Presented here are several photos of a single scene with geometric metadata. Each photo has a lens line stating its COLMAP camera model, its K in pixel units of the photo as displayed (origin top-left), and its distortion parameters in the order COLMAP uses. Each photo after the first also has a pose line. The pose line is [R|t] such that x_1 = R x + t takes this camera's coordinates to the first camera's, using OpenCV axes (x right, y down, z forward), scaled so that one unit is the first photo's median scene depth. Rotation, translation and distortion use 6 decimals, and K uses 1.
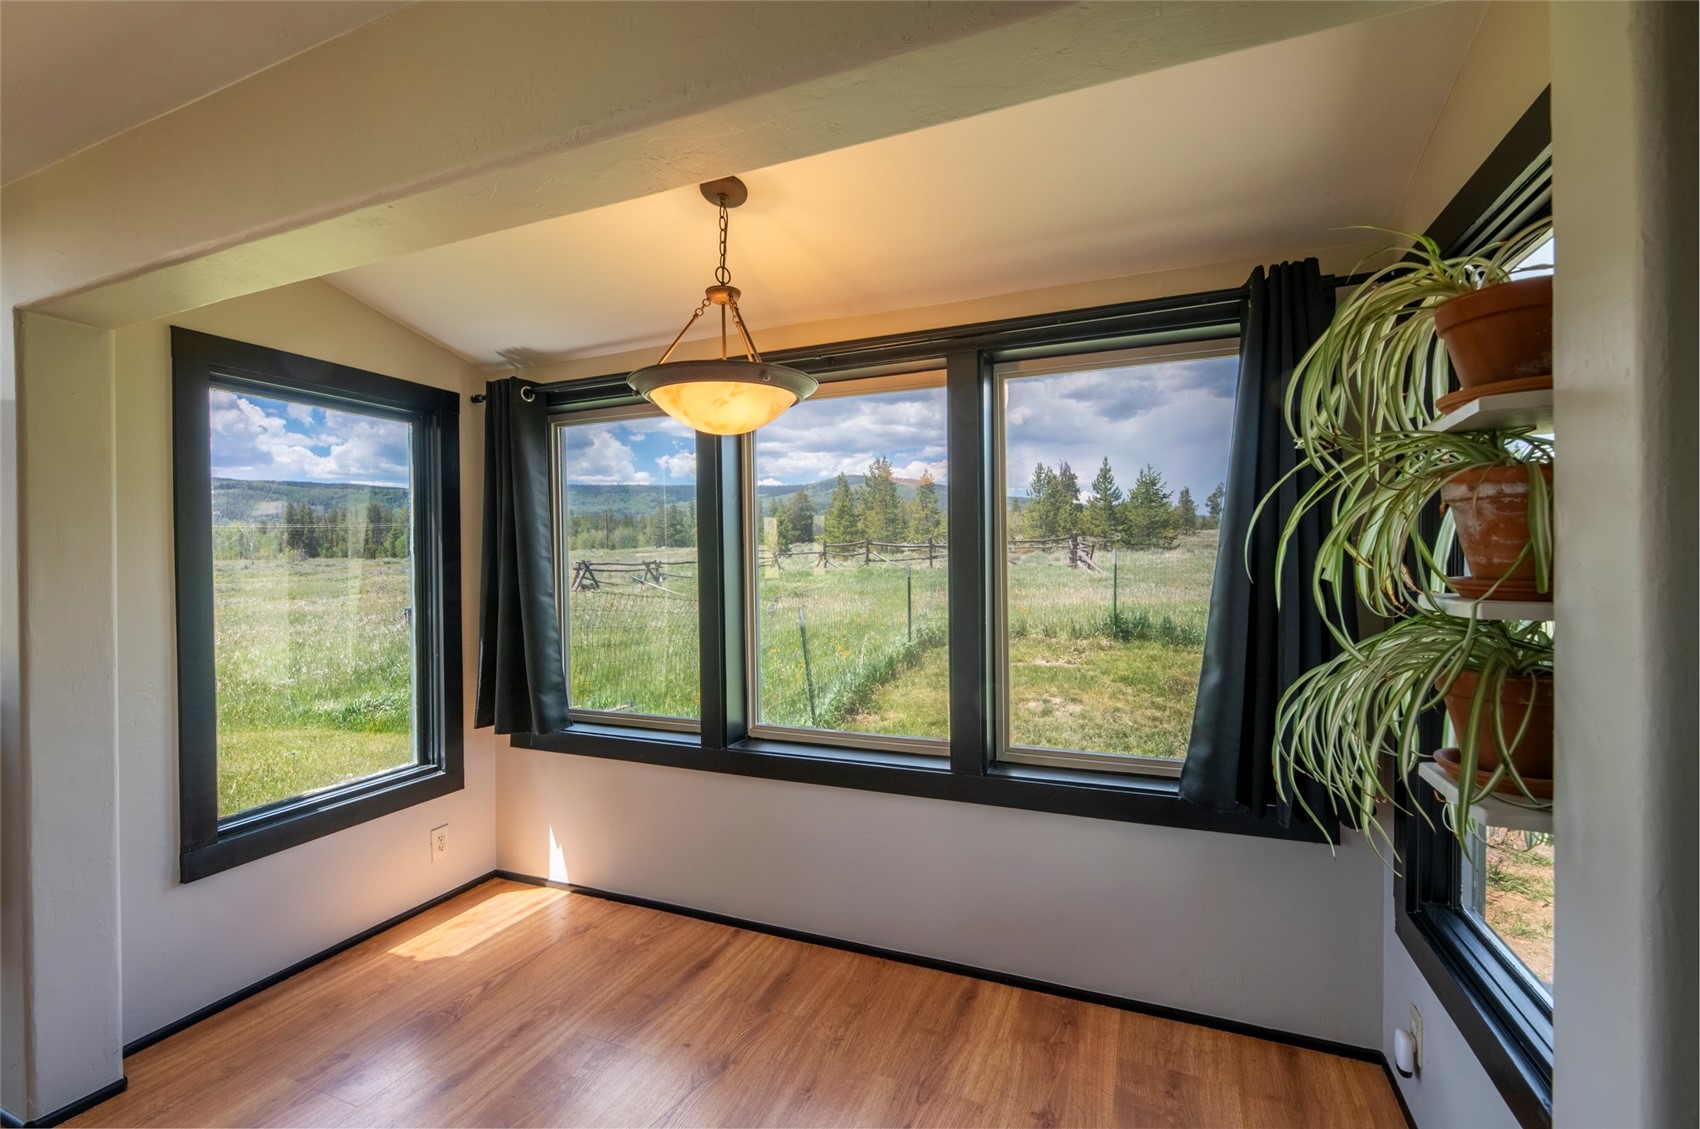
lens RADIAL K [[747.1, 0, 851.8], [0, 747.1, 566.7], [0, 0, 1]] dist [0.002757, 0.000149]
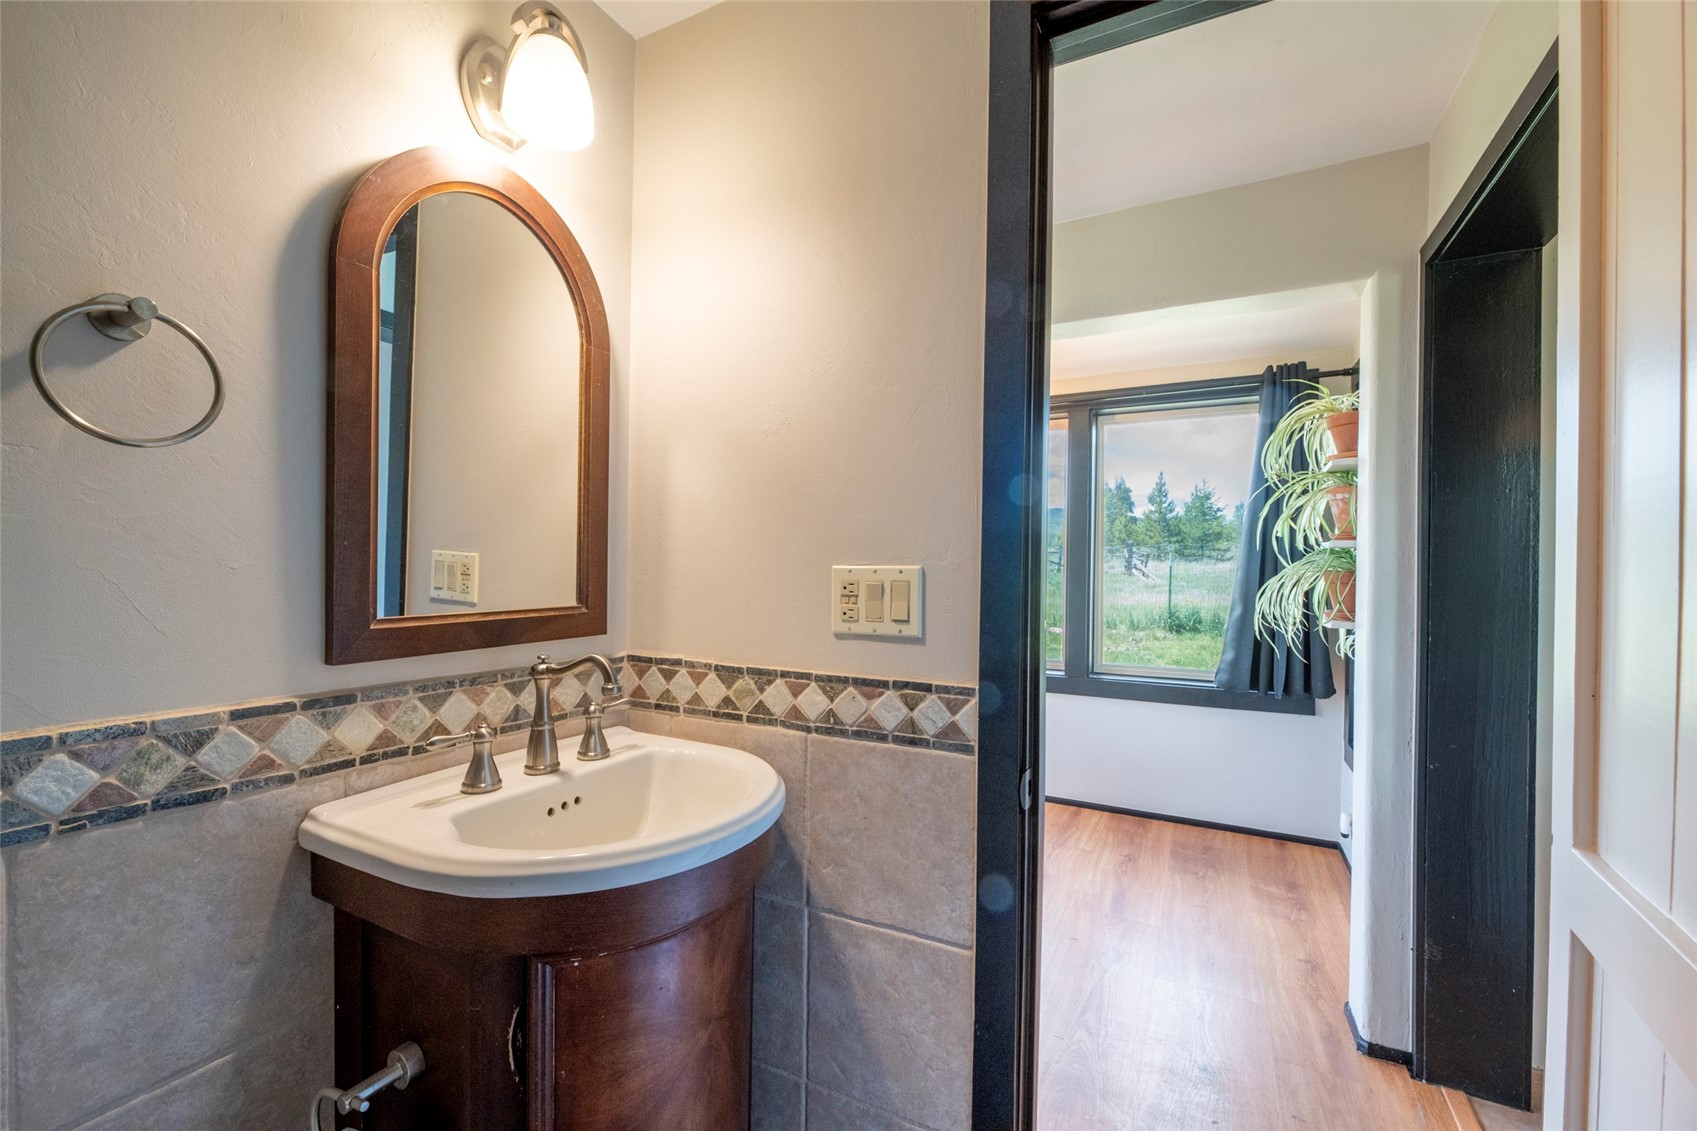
lens RADIAL K [[707.5, 0, 843.4], [0, 707.5, 566.9], [0, 0, 1]] dist [-0.003742, -0.001714]
pose [[0.995552, 0.022724, -0.091434, -0.050980], [-0.023450, 0.999701, -0.006864, 0.016750], [0.091251, 0.008977, 0.995787, -0.133438]]
